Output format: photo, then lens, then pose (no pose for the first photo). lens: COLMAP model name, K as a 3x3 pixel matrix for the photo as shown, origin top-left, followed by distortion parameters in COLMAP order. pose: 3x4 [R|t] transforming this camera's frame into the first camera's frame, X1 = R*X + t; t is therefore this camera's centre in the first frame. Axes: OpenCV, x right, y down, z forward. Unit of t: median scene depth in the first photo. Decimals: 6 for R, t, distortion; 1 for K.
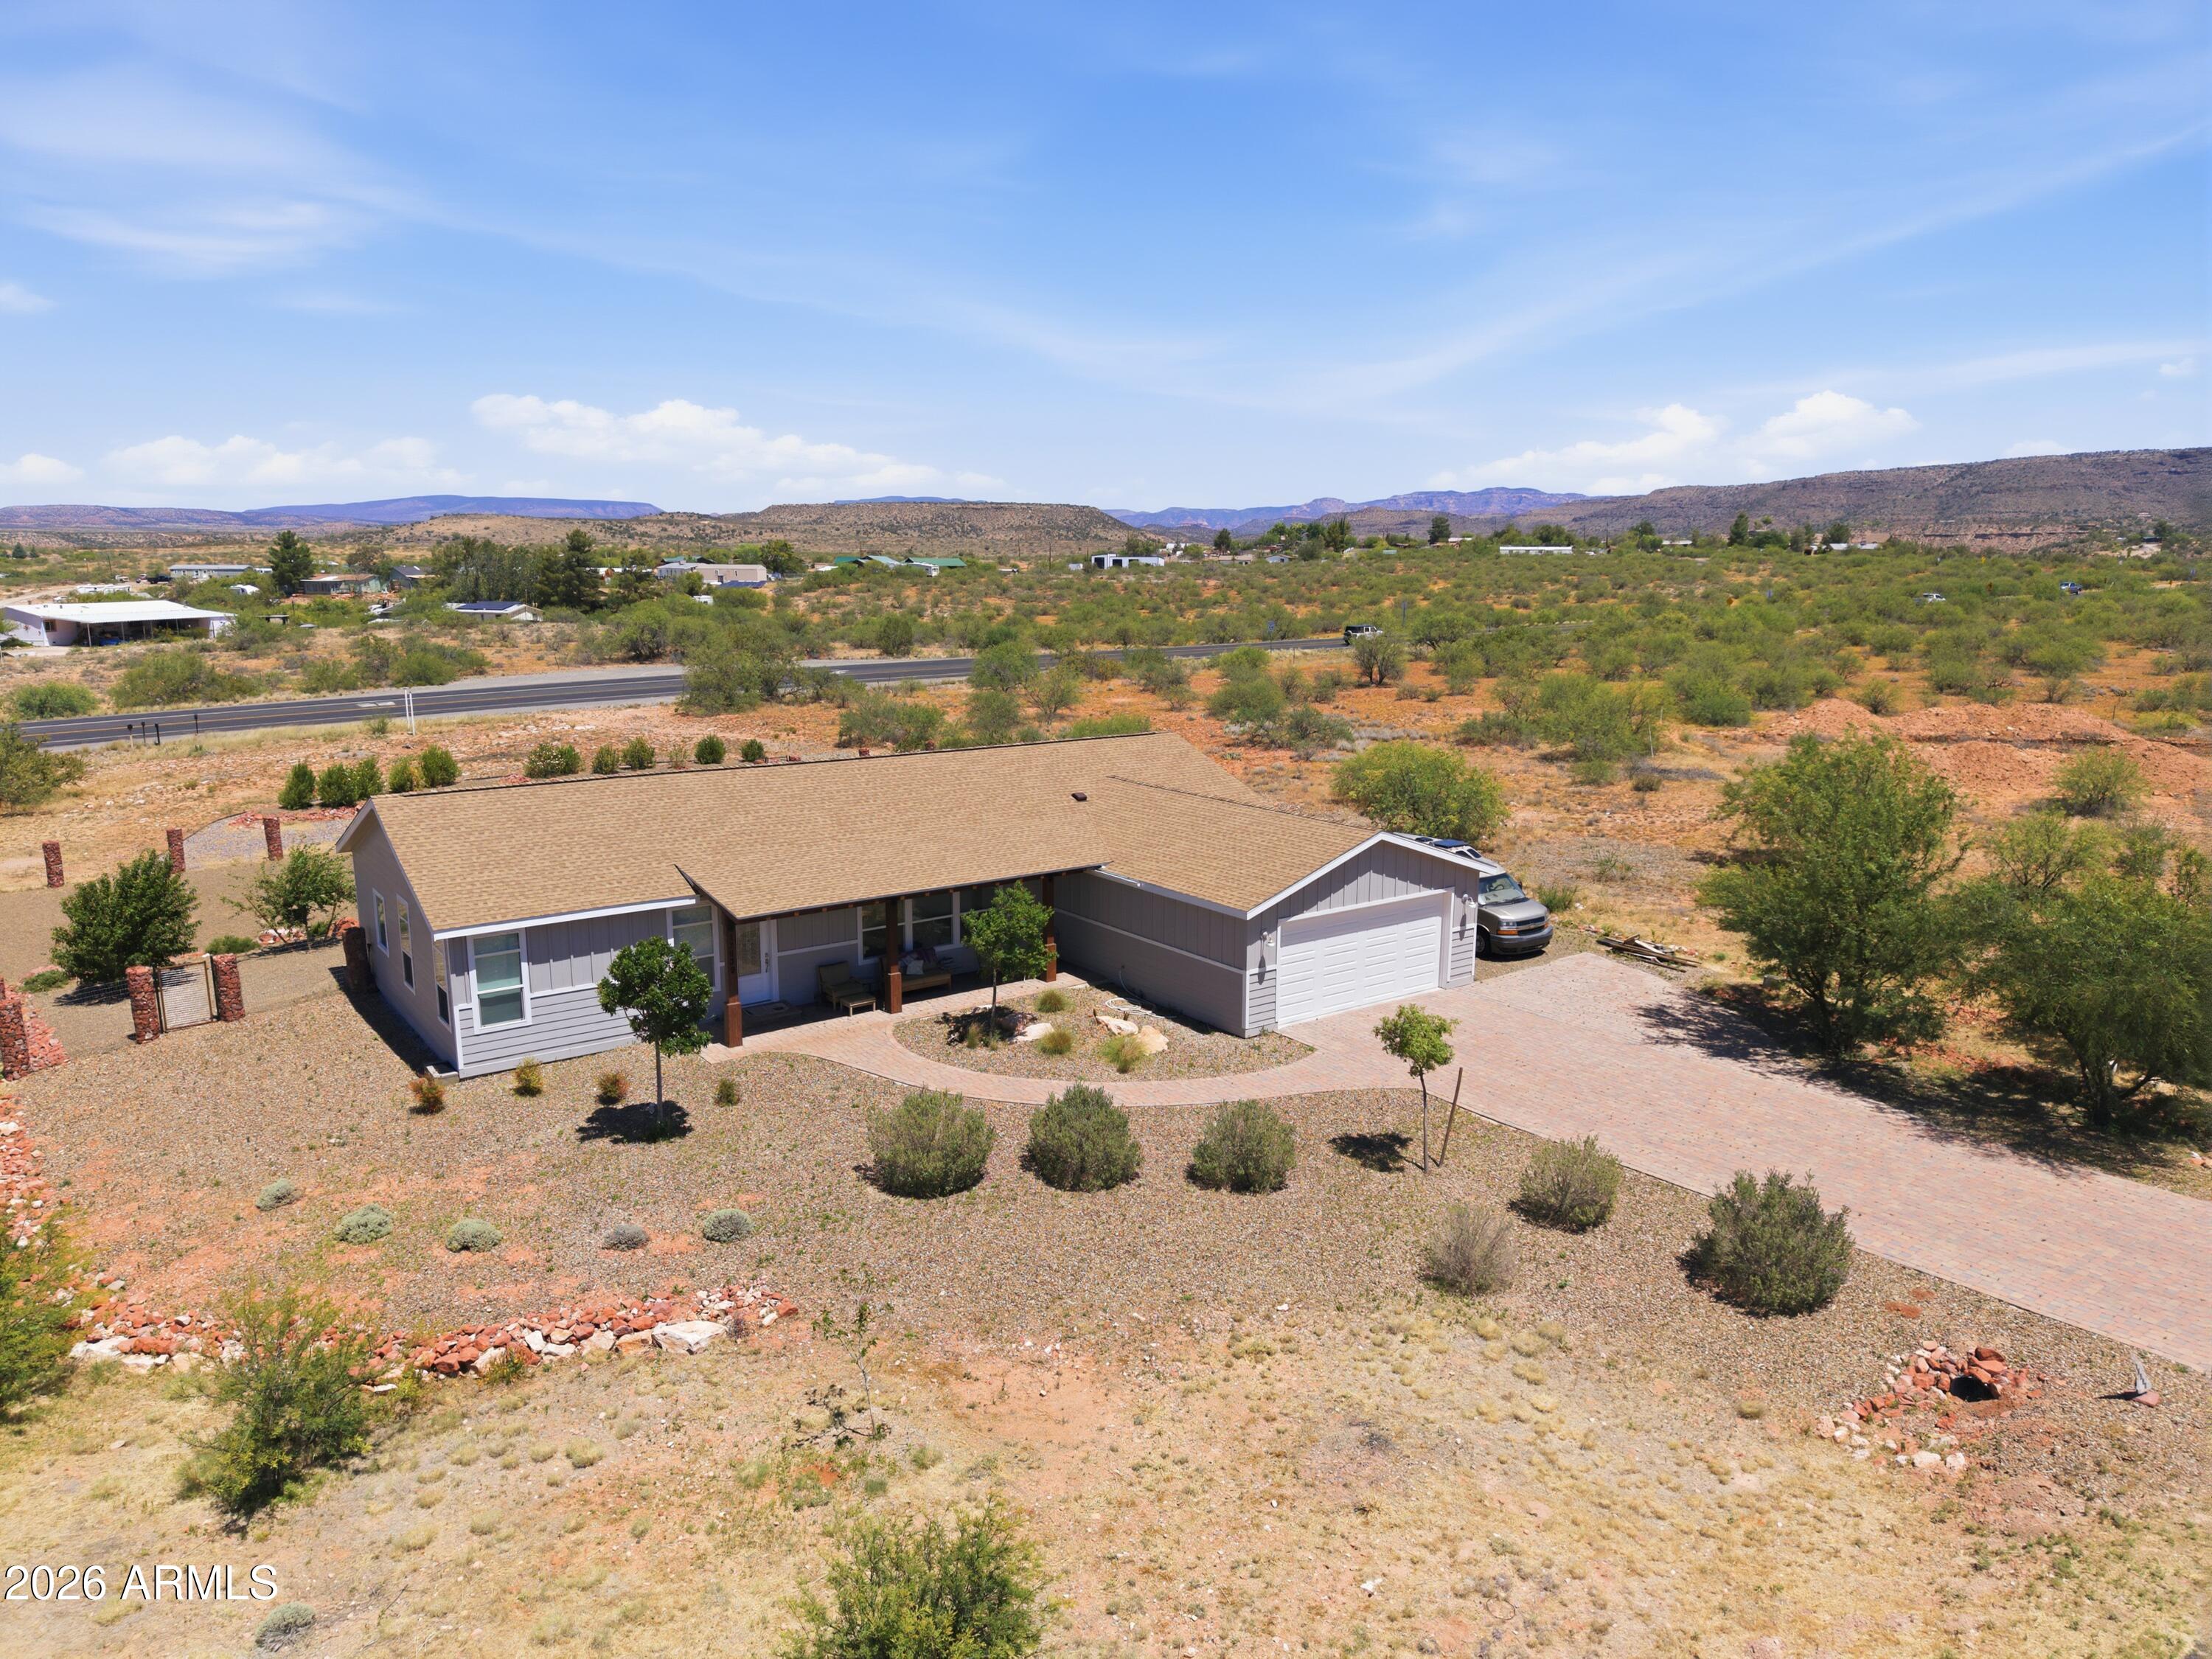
lens RADIAL K [[1471.1, 0, 1104.0], [0, 1471.1, 840.9], [0, 0, 1]] dist [0.037680, -0.032153]
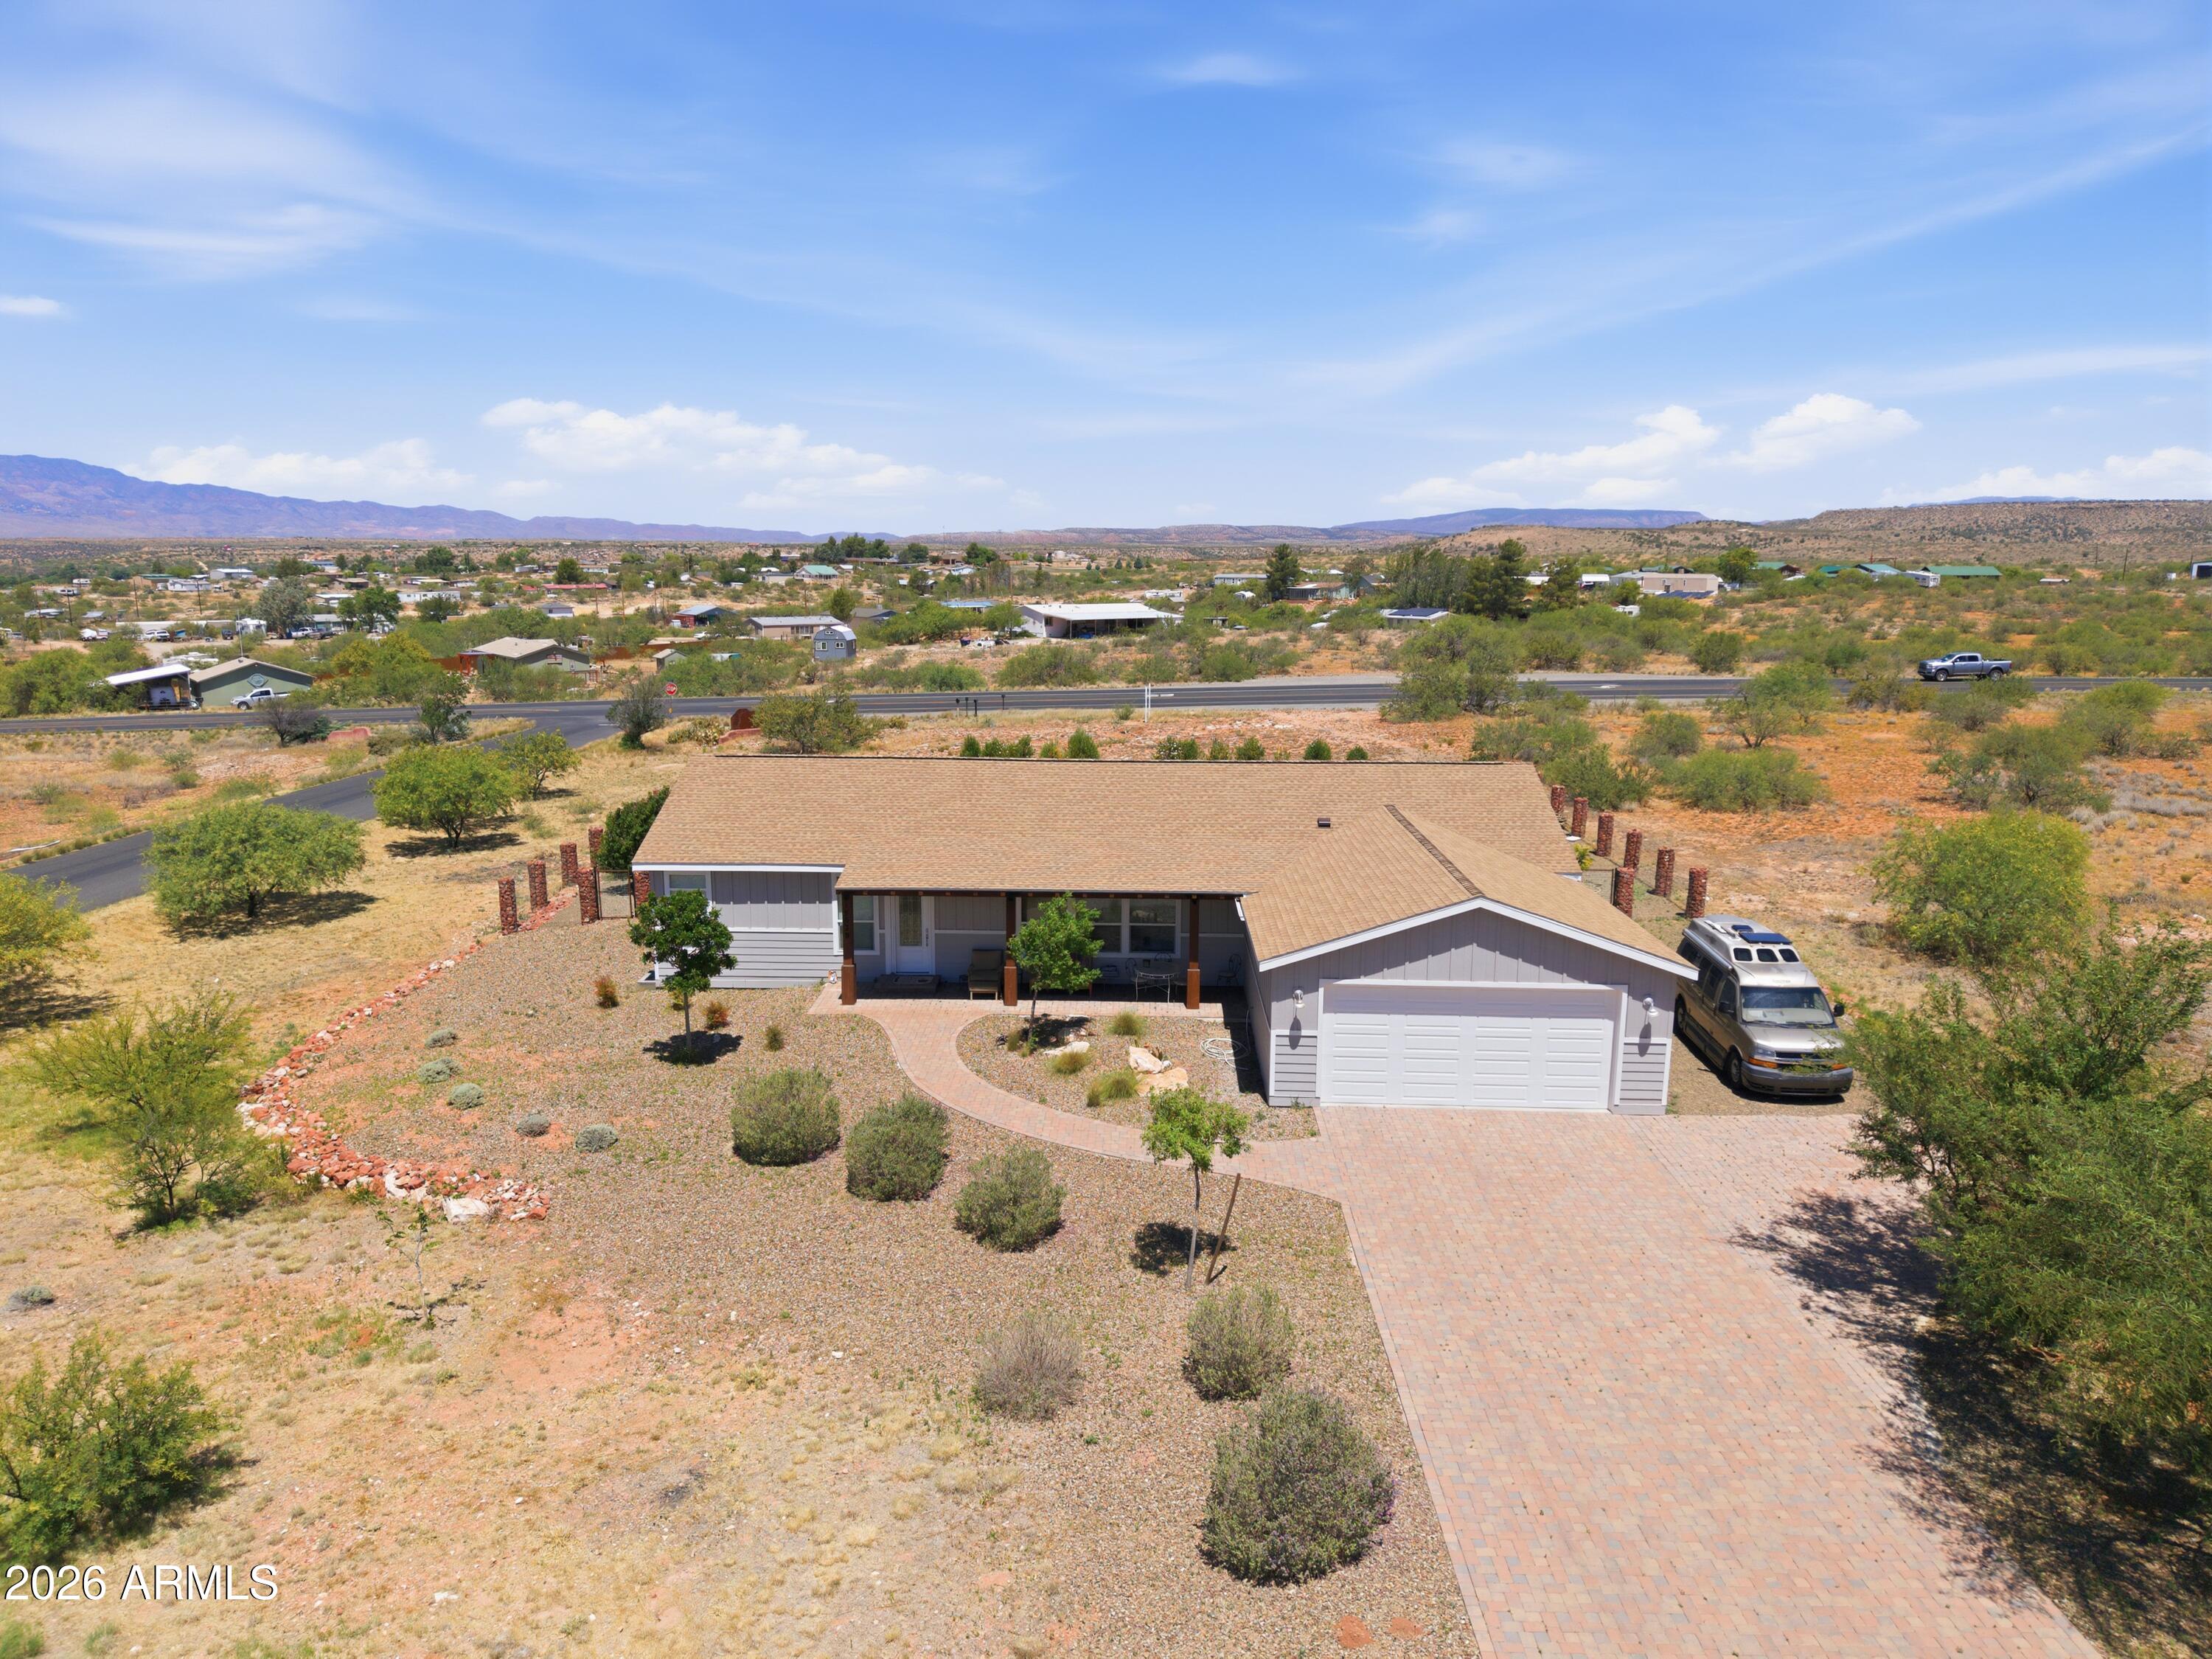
lens RADIAL K [[1471.1, 0, 1104.2], [0, 1471.1, 832.3], [0, 0, 1]] dist [0.037680, -0.032153]
pose [[0.785641, 0.113364, -0.608208, 0.480425], [-0.120572, 0.992275, 0.029204, -0.038035], [0.606821, 0.050389, 0.793240, 0.205108]]
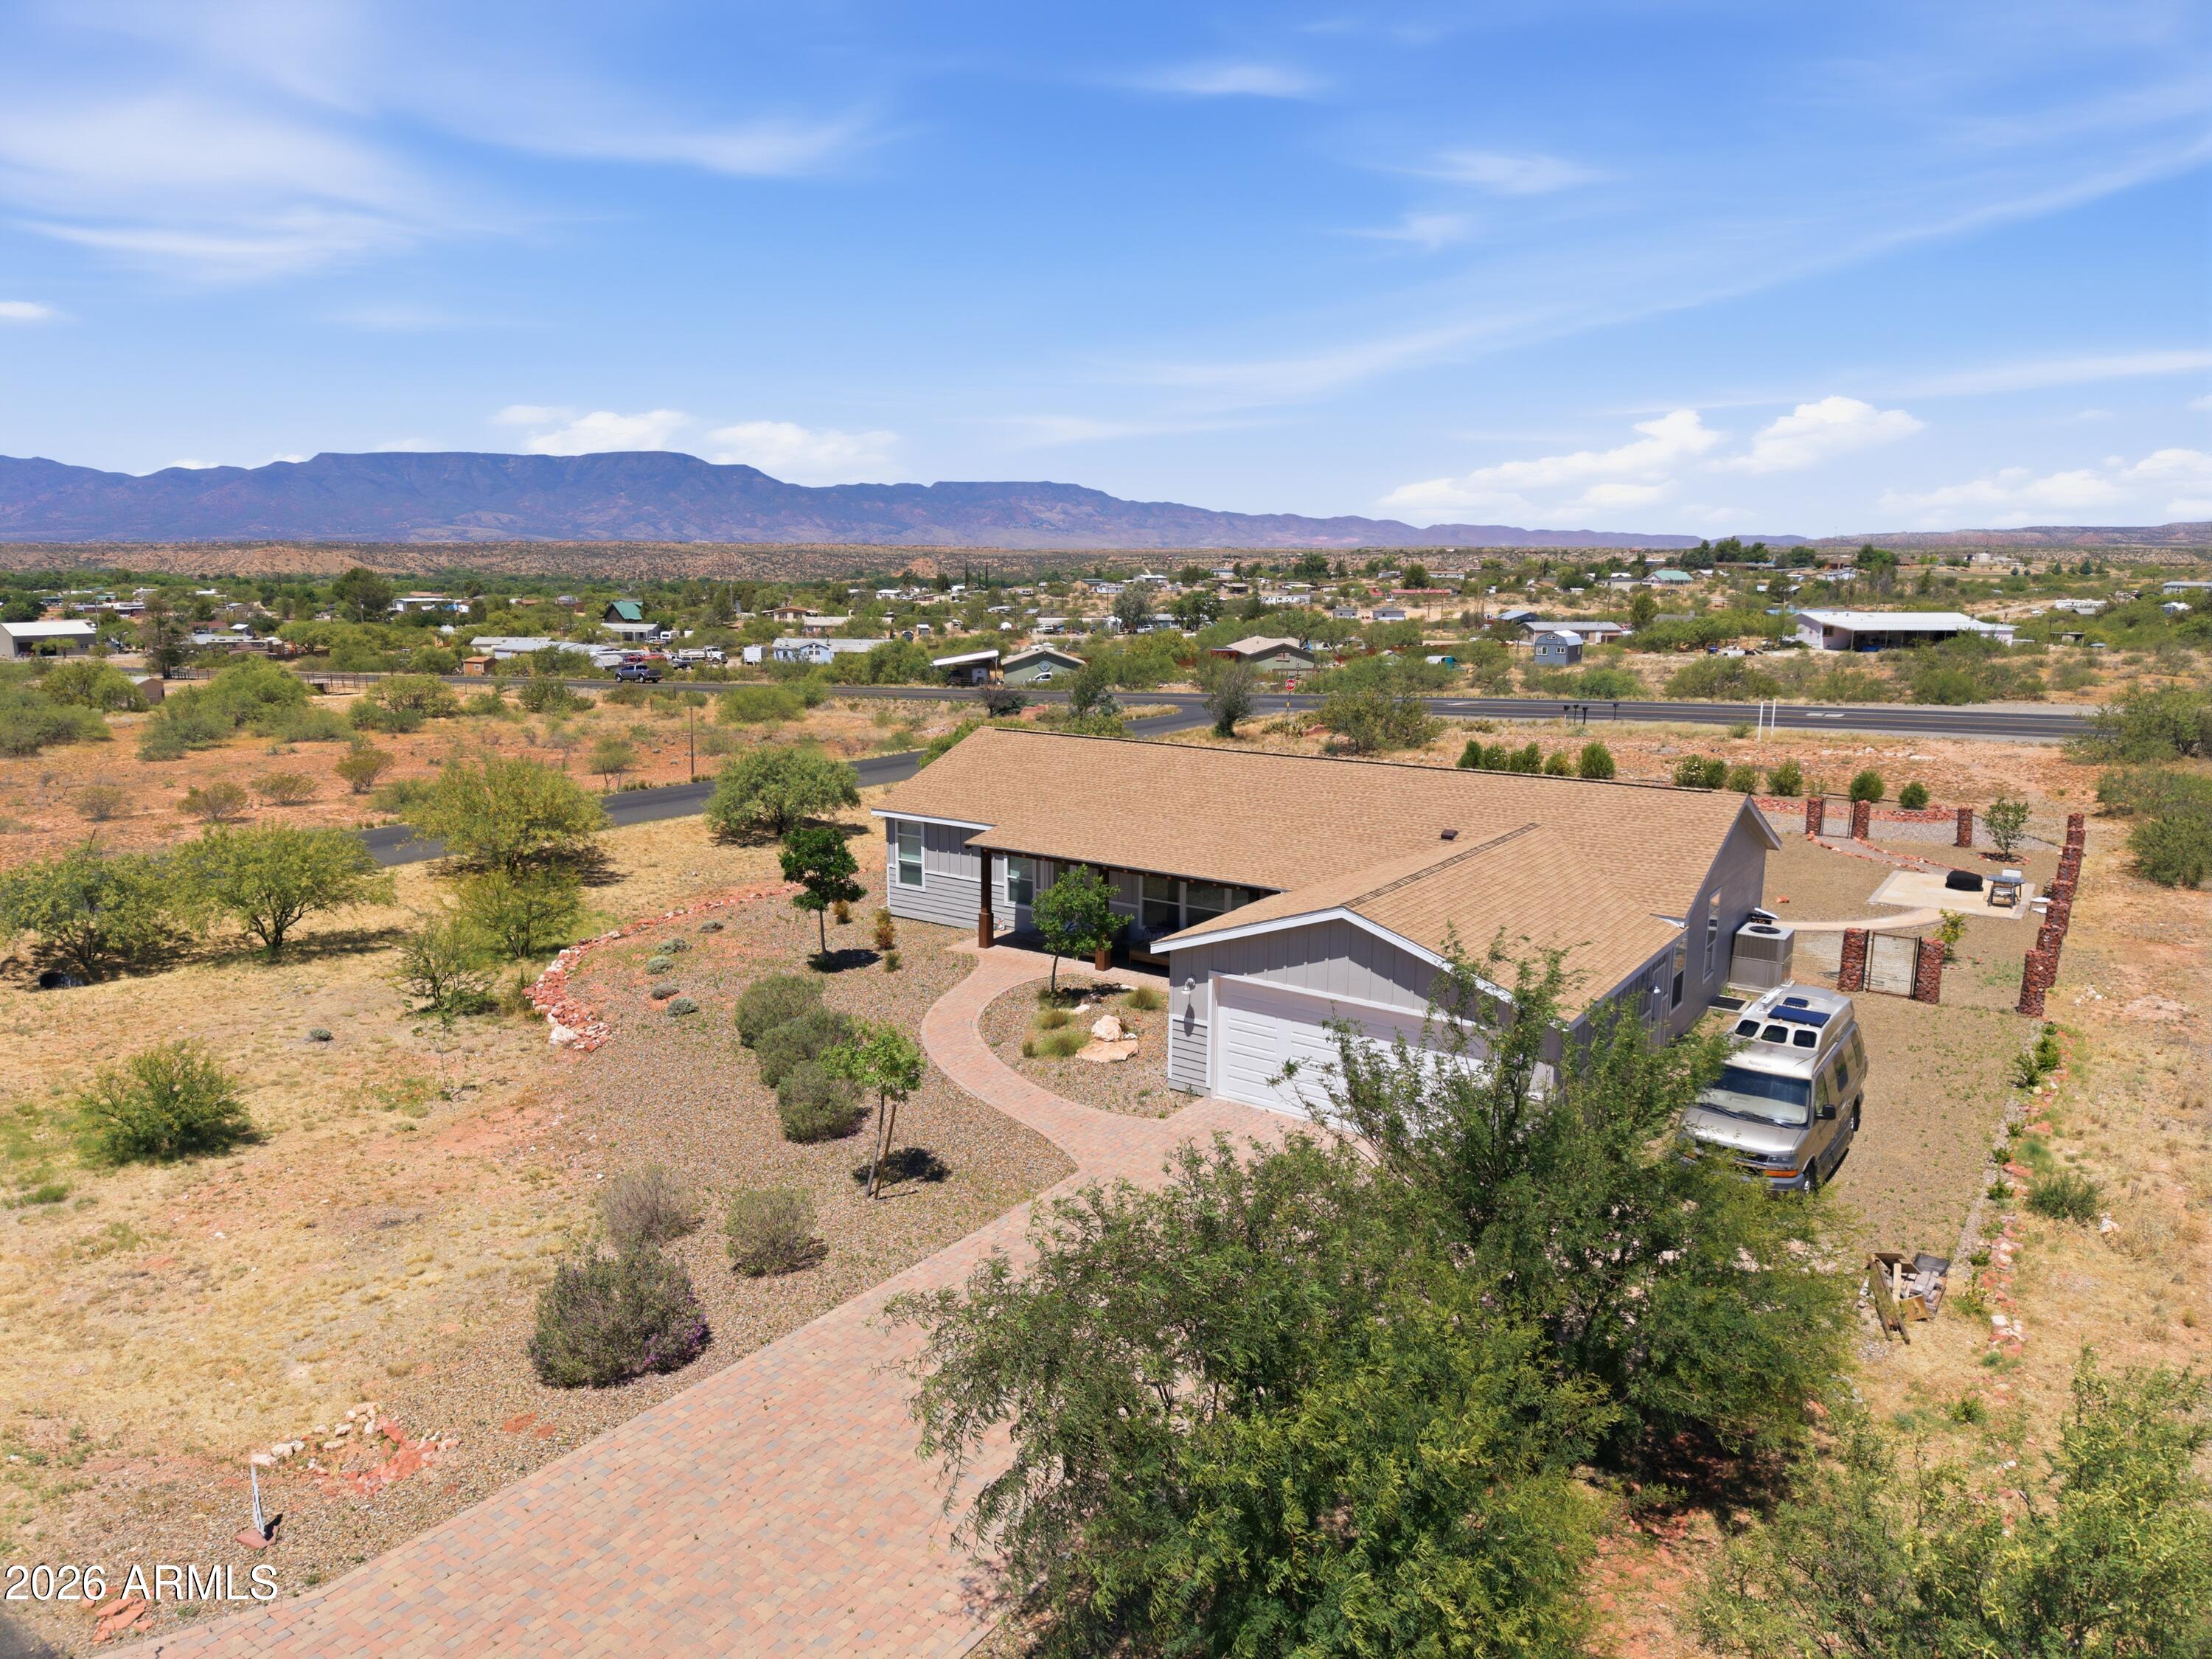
lens RADIAL K [[1471.1, 0, 1100.5], [0, 1471.1, 847.9], [0, 0, 1]] dist [0.037680, -0.032153]
pose [[0.321480, 0.179947, -0.929661, 0.799741], [-0.185682, 0.974697, 0.124455, -0.101587], [0.928533, 0.132611, 0.346759, 0.562510]]
